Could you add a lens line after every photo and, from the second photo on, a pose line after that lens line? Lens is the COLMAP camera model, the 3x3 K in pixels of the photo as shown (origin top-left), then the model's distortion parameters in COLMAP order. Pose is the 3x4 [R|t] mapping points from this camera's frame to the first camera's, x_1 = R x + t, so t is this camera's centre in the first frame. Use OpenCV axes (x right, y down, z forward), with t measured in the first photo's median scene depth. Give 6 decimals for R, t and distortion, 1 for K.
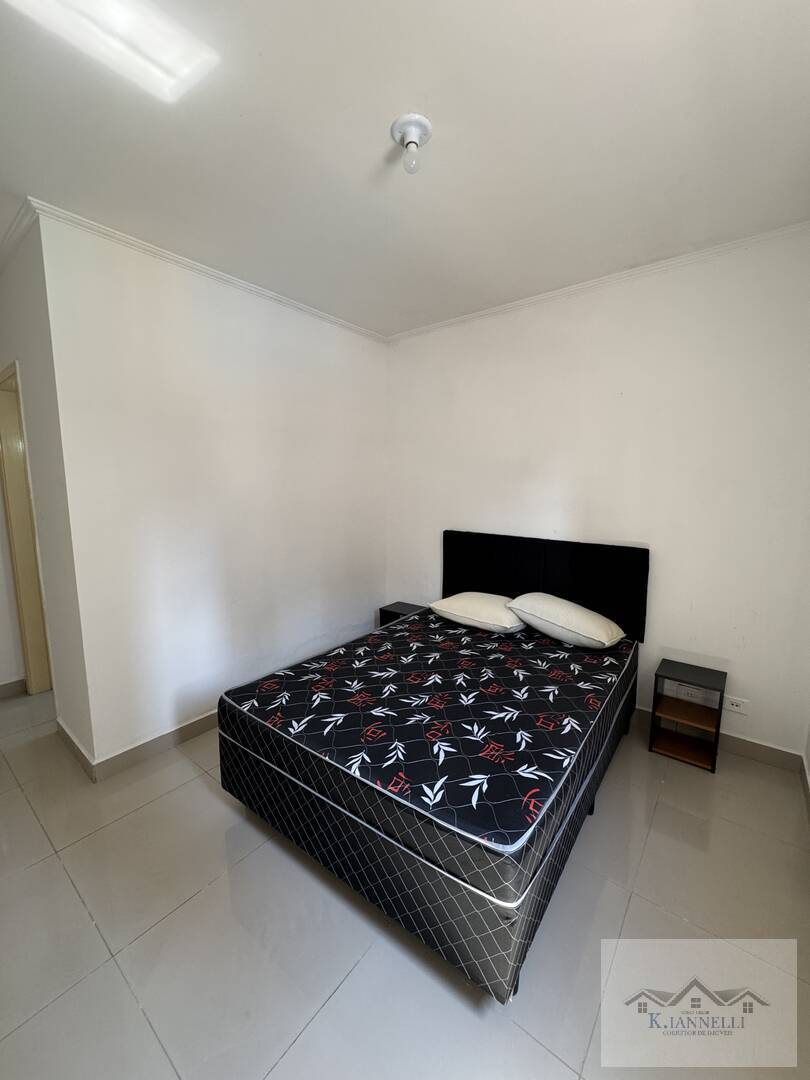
lens RADIAL K [[431.9, 0, 405.0], [0, 431.9, 540.0], [0, 0, 1]] dist [-0.000915, -0.000049]
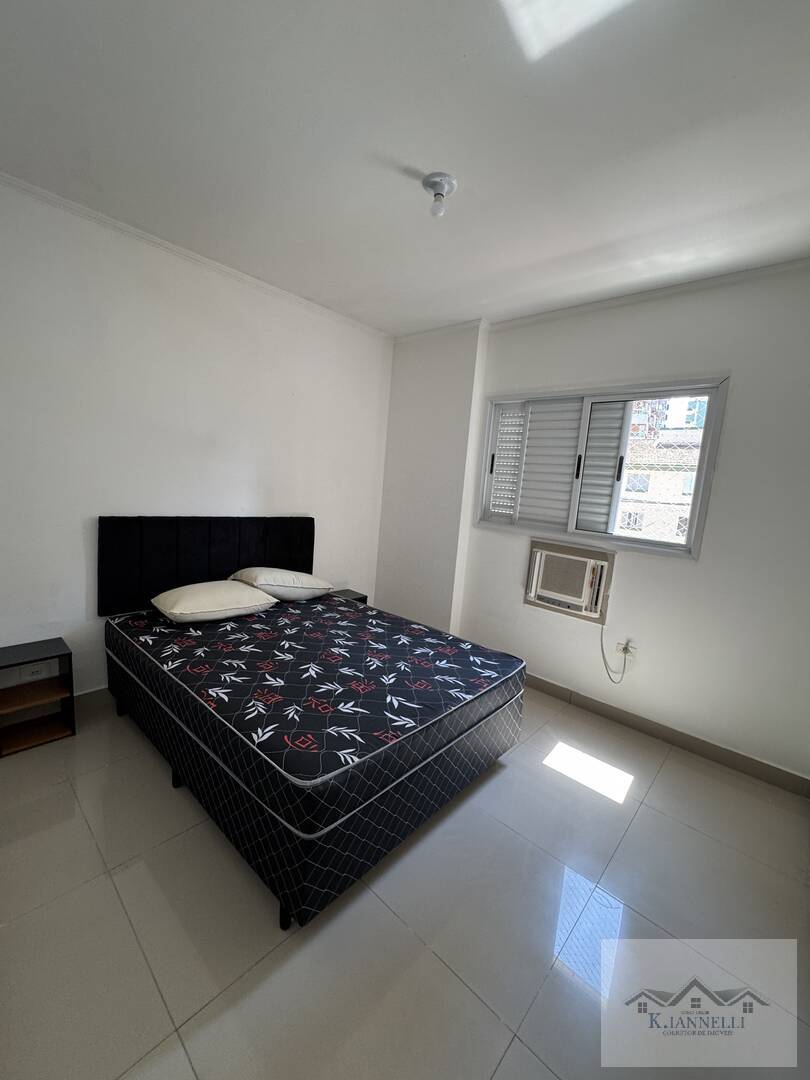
lens RADIAL K [[431.9, 0, 405.0], [0, 431.9, 540.0], [0, 0, 1]] dist [-0.000915, -0.000049]
pose [[0.071725, -0.123054, 0.989805, -0.873674], [0.053532, 0.991405, 0.119374, -0.063331], [-0.995987, 0.044424, 0.077695, 0.687824]]
